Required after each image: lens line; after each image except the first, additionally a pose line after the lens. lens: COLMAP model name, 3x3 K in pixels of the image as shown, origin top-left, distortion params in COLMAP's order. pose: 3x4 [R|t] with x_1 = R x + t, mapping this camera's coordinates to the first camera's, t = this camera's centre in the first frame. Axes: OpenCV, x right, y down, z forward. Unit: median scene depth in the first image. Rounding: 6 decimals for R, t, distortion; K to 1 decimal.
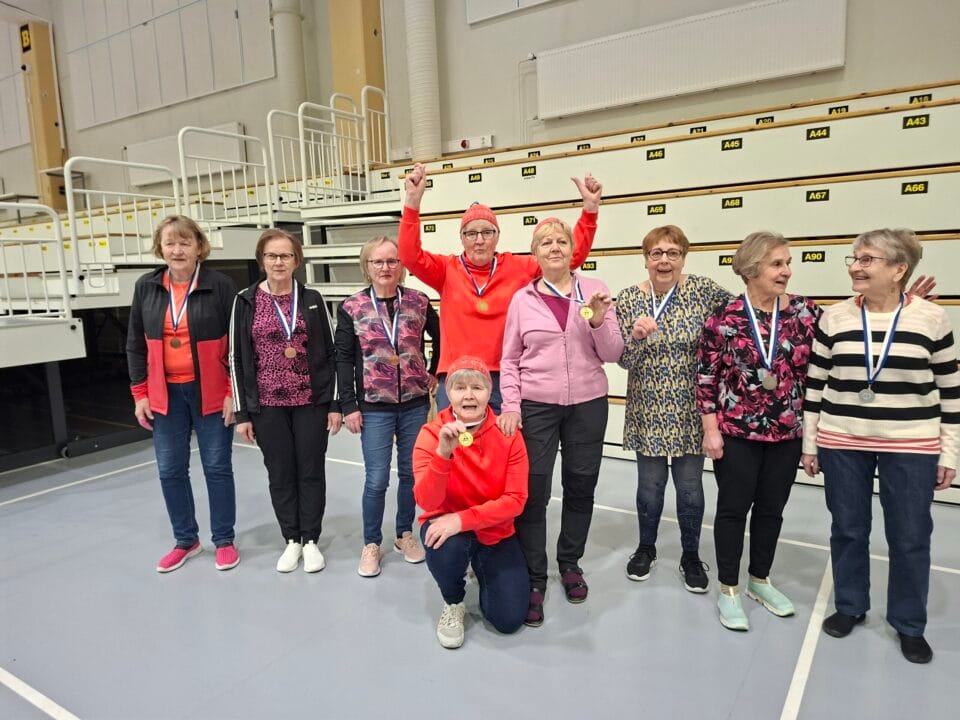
lens RADIAL K [[661.7, 0, 480.0], [0, 661.7, 360.0], [0, 0, 1]] dist [-0.000351, -0.065829]
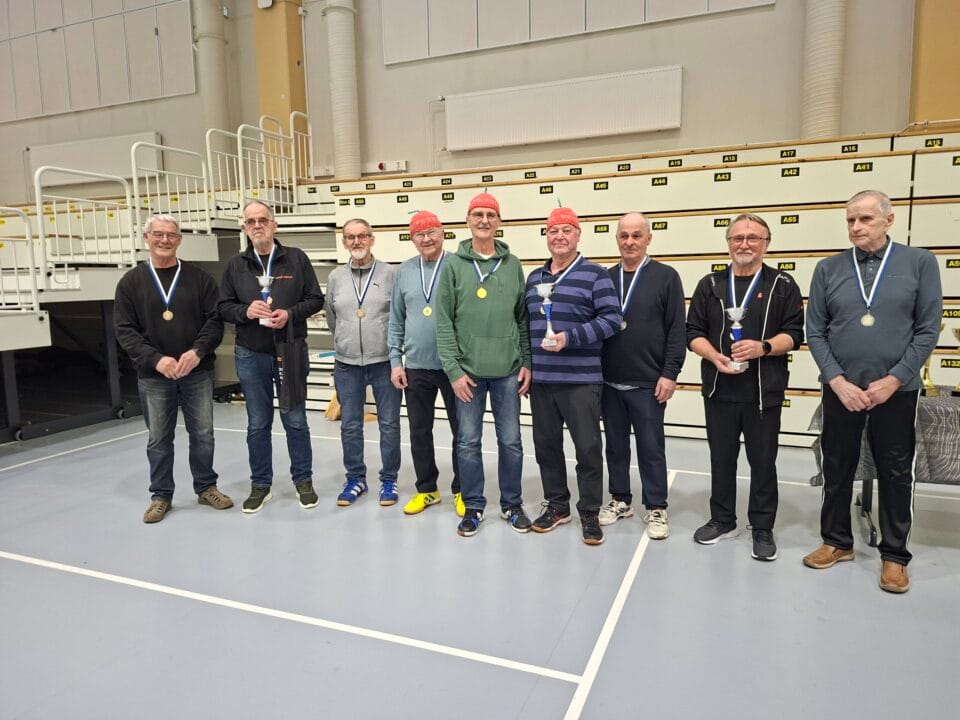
lens RADIAL K [[661.7, 0, 480.0], [0, 661.7, 360.0], [0, 0, 1]] dist [-0.000351, -0.065829]
pose [[0.981939, -0.006096, 0.189100, -0.083195], [0.008050, 0.999922, -0.009569, 0.031389], [-0.189027, 0.010918, 0.981911, -0.195944]]
